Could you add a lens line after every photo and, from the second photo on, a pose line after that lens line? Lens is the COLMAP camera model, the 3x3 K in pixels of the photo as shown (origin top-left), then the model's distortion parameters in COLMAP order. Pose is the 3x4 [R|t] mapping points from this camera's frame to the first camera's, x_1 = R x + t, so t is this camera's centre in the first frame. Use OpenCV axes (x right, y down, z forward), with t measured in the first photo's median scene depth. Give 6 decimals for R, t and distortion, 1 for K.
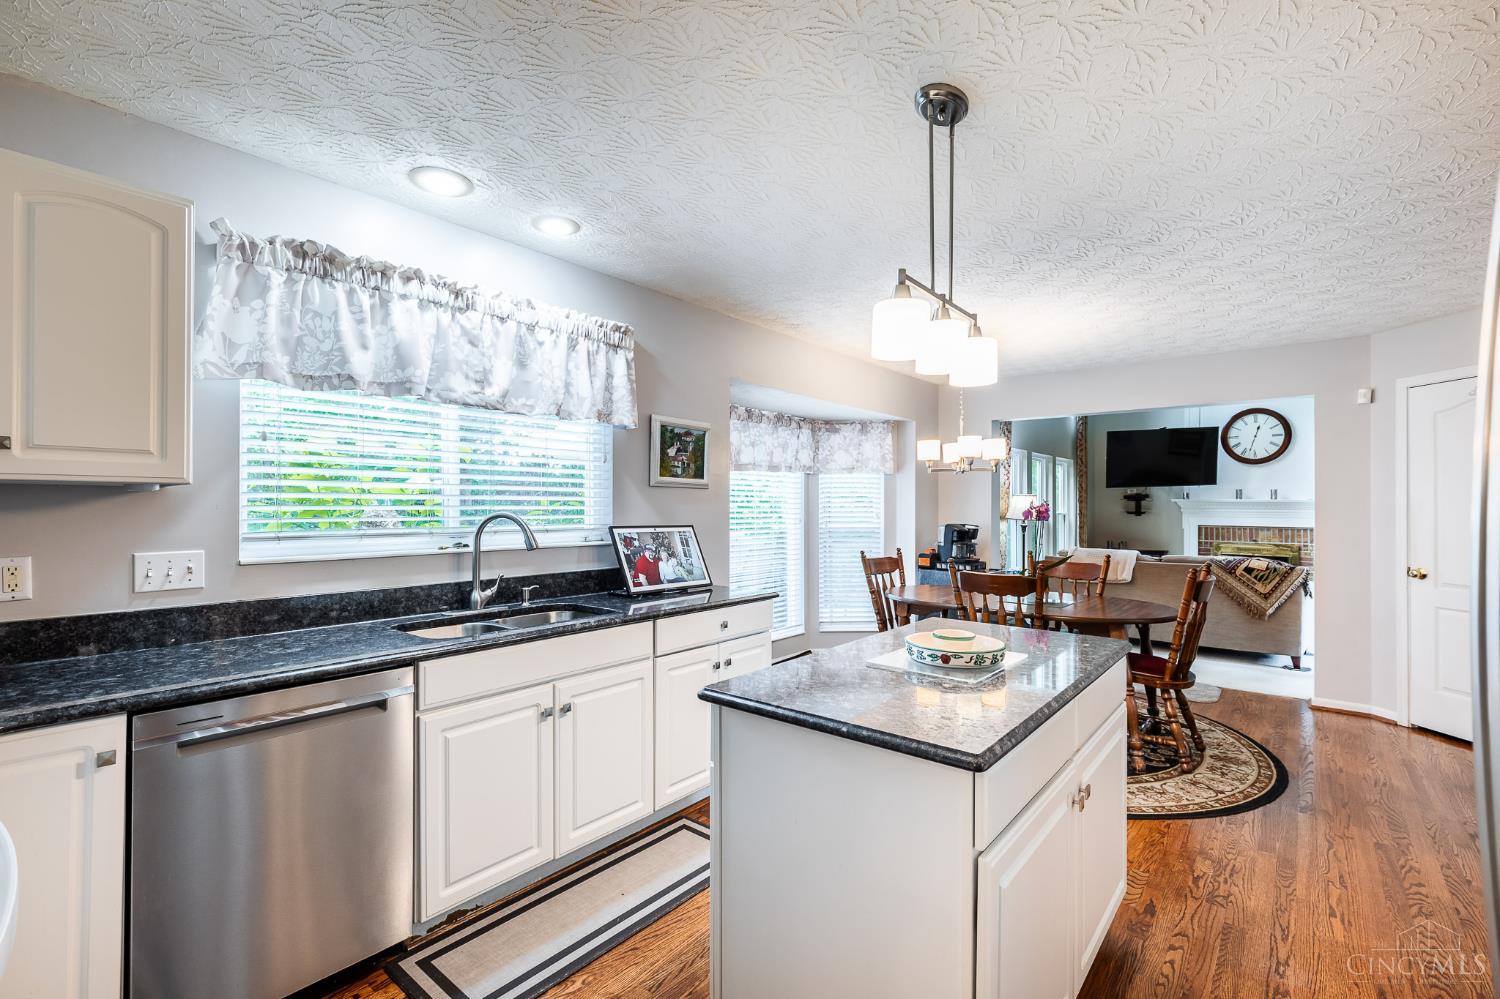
lens RADIAL K [[669.5, 0, 746.7], [0, 669.5, 502.2], [0, 0, 1]] dist [0.004073, 0.000167]
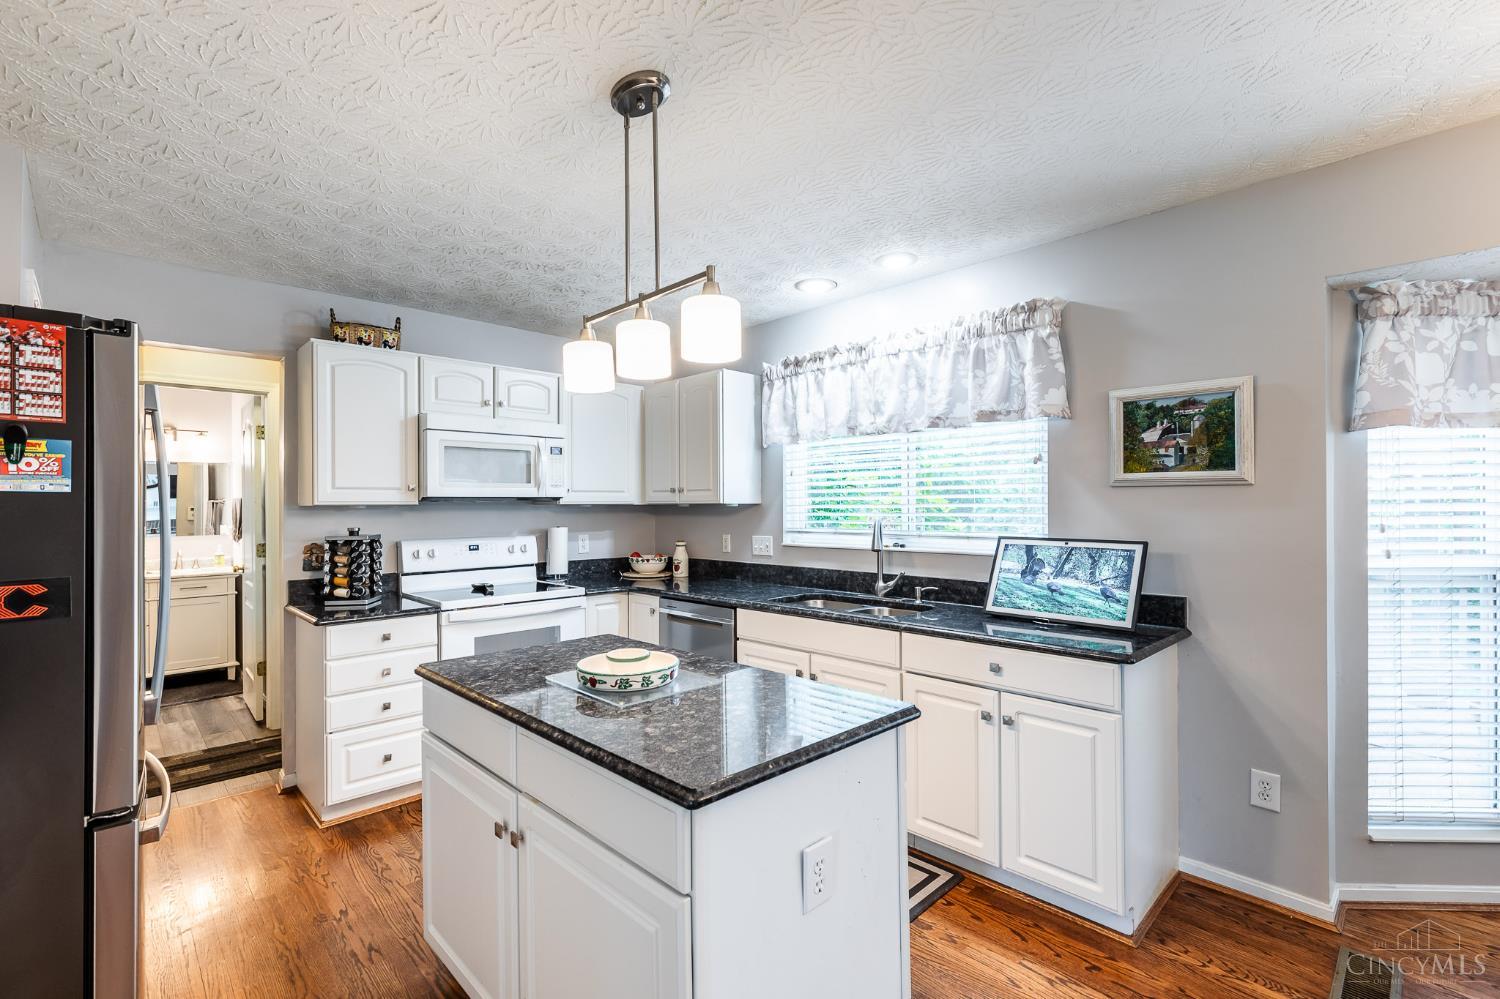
lens RADIAL K [[671.3, 0, 741.9], [0, 671.3, 503.3], [0, 0, 1]] dist [0.003083, -0.000892]
pose [[-0.112831, -0.009188, -0.993572, 0.513501], [0.010325, 0.999892, -0.010419, -0.001548], [0.993561, -0.011434, -0.112724, 0.529331]]
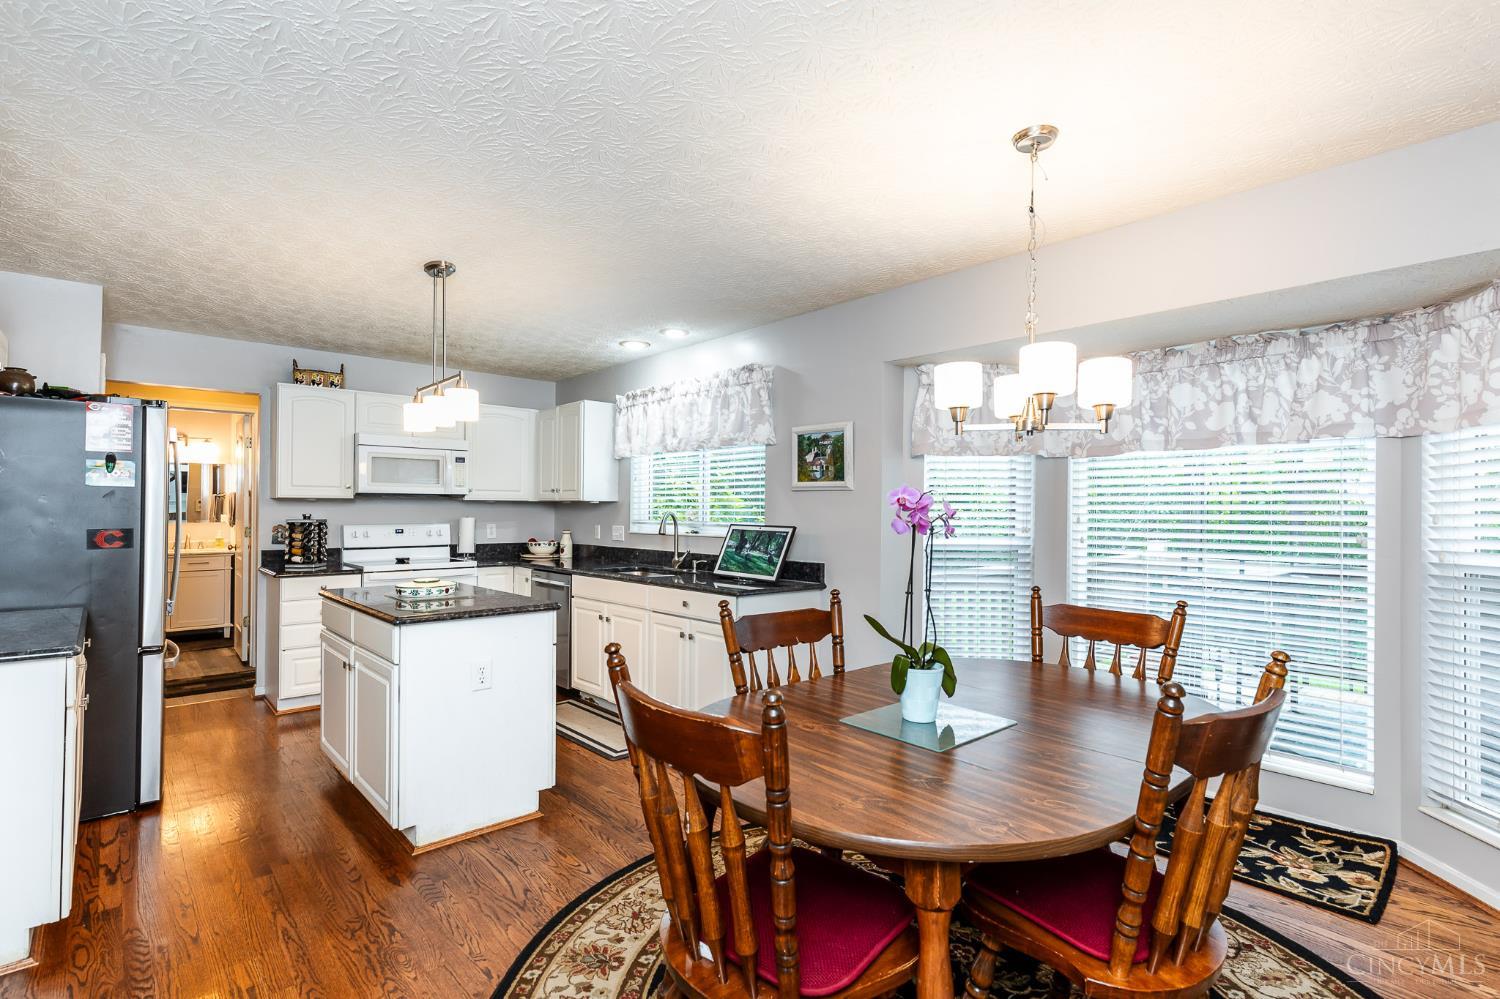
lens RADIAL K [[715.3, 0, 745.7], [0, 715.3, 503.8], [0, 0, 1]] dist [0.001929, 0.000148]
pose [[-0.149261, -0.014823, -0.988687, 0.830384], [-0.002547, 0.999890, -0.014607, 0.011952], [0.988795, 0.000338, -0.149282, 0.866088]]
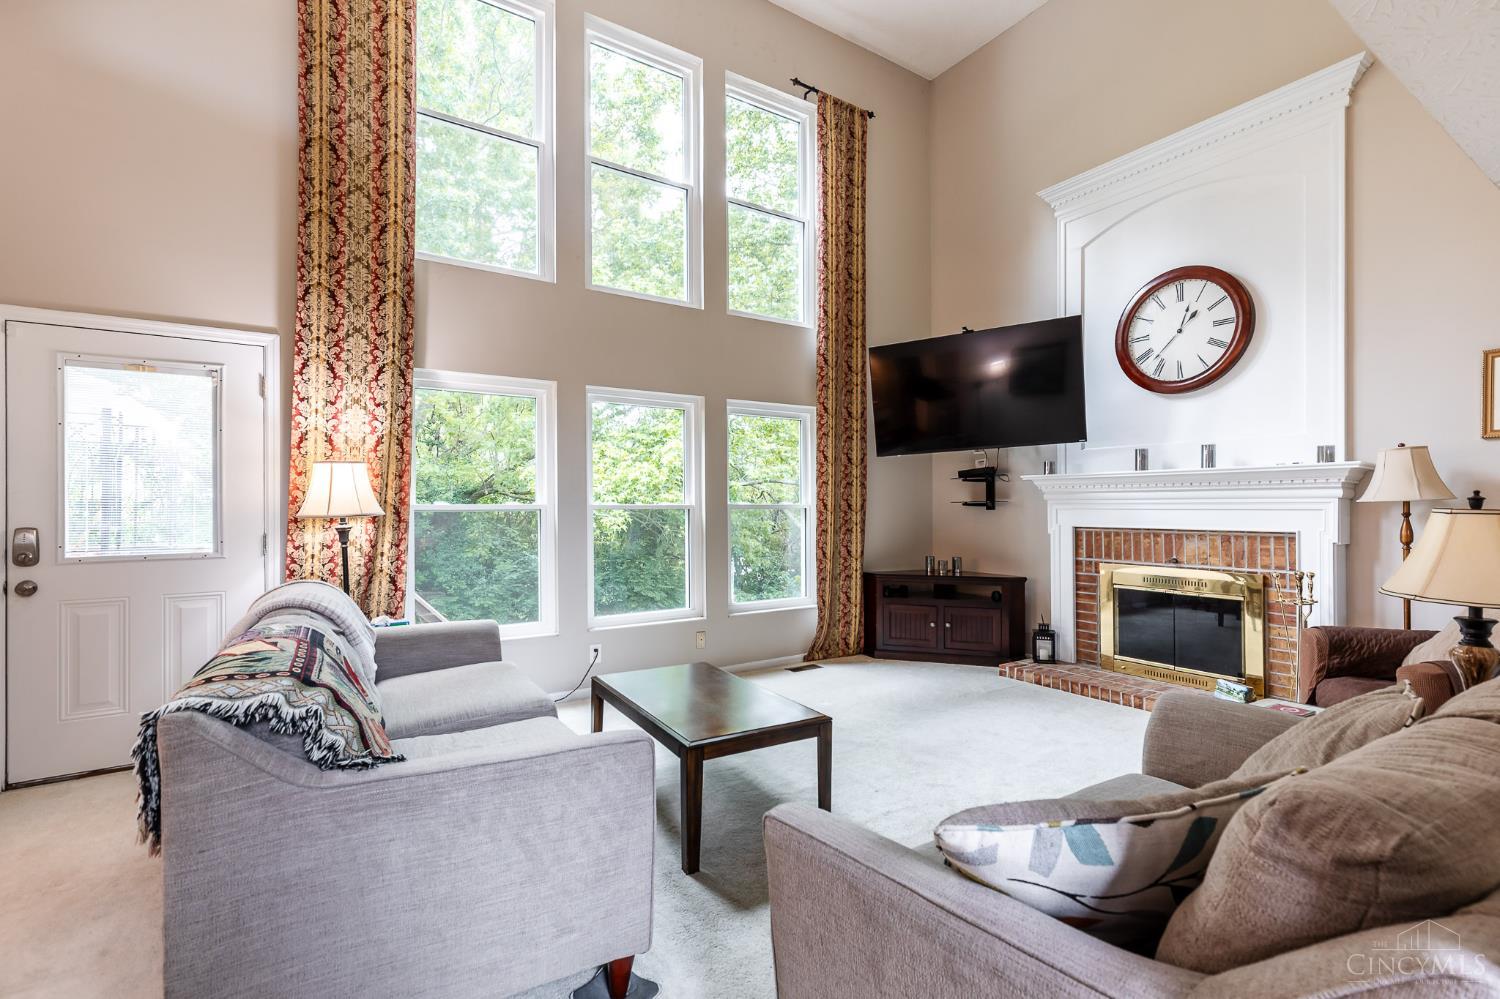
lens RADIAL K [[686.4, 0, 750.0], [0, 686.4, 499.5], [0, 0, 1]] dist [0.002412, 0.000084]
pose [[0.957128, -0.012725, -0.289385, 1.373276], [0.010805, 0.999908, -0.008232, 0.036730], [0.289463, 0.004752, 0.957177, 1.056589]]
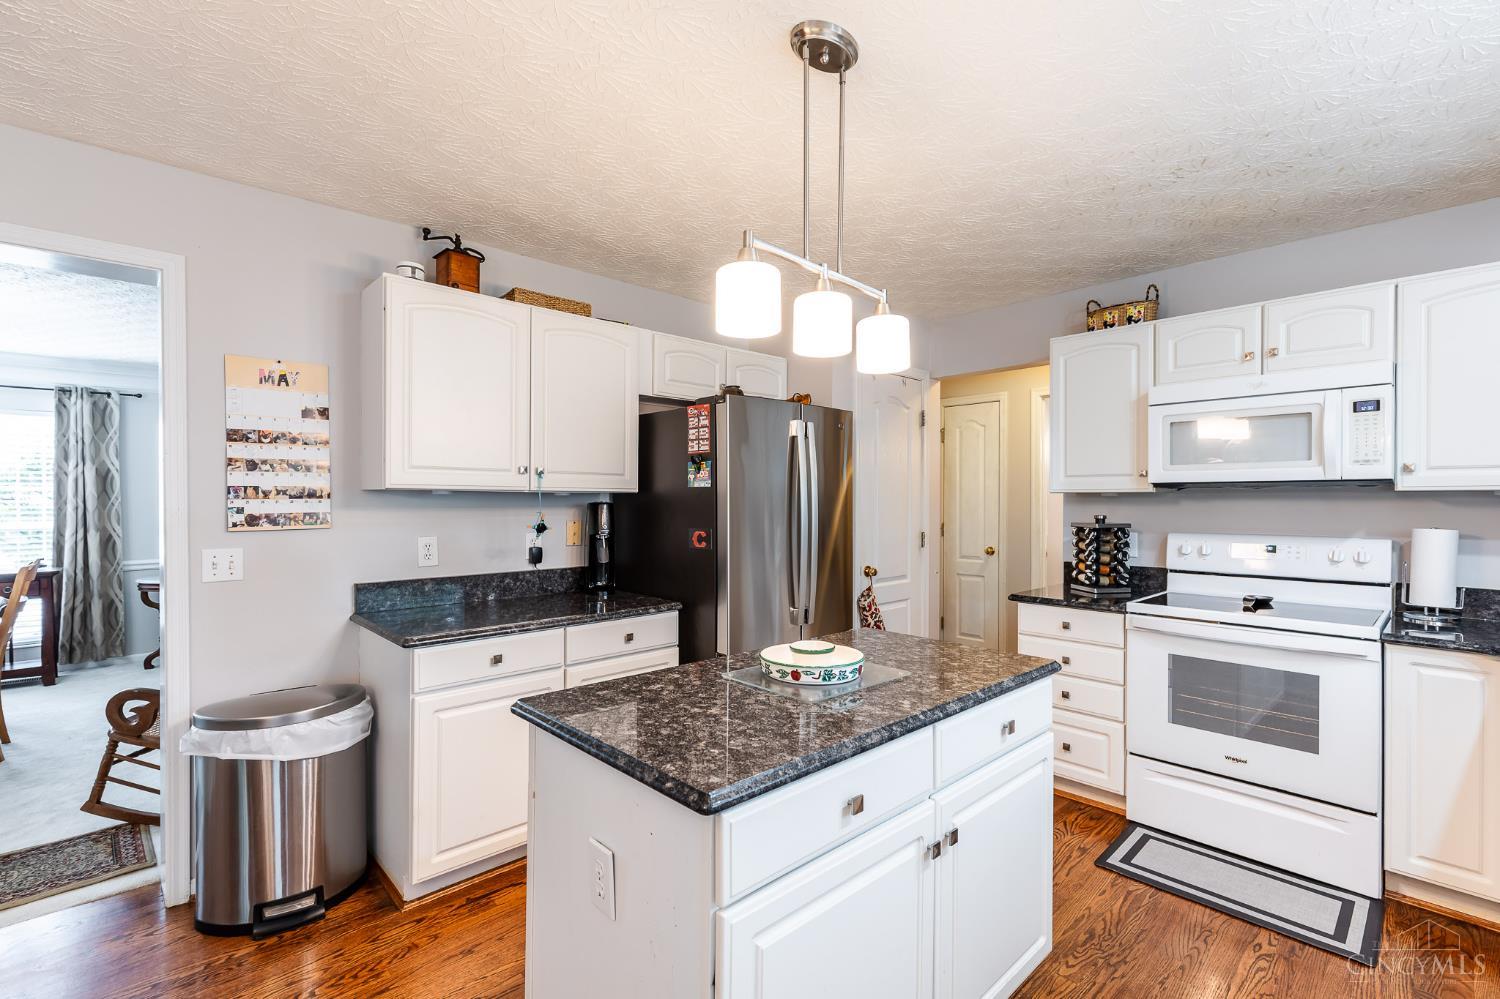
lens RADIAL K [[671.3, 0, 741.9], [0, 671.3, 503.3], [0, 0, 1]] dist [0.003083, -0.000892]
pose [[-0.991387, -0.006093, 0.130823, 0.118872], [-0.005693, 0.999978, 0.003430, -0.000417], [-0.130841, 0.002656, -0.991400, 0.801467]]
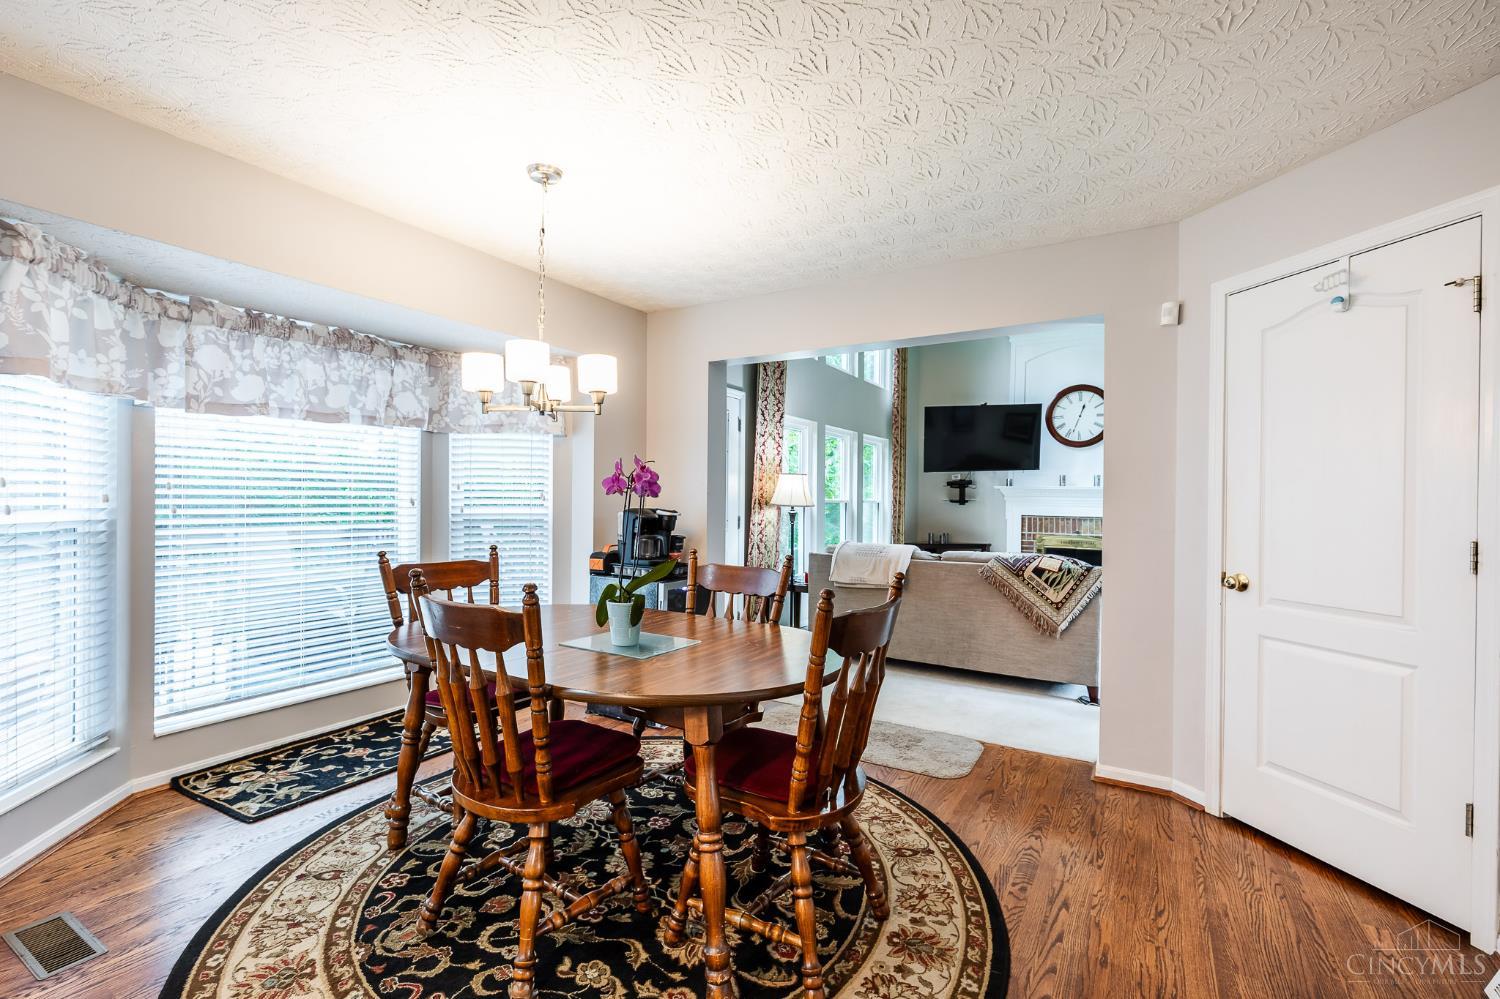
lens RADIAL K [[671.3, 0, 741.9], [0, 671.3, 503.3], [0, 0, 1]] dist [0.003083, -0.000892]
pose [[0.988821, 0.004476, 0.149038, 0.398512], [-0.006319, 0.999909, 0.011893, 0.023697], [-0.148972, -0.012702, 0.988760, 0.399253]]
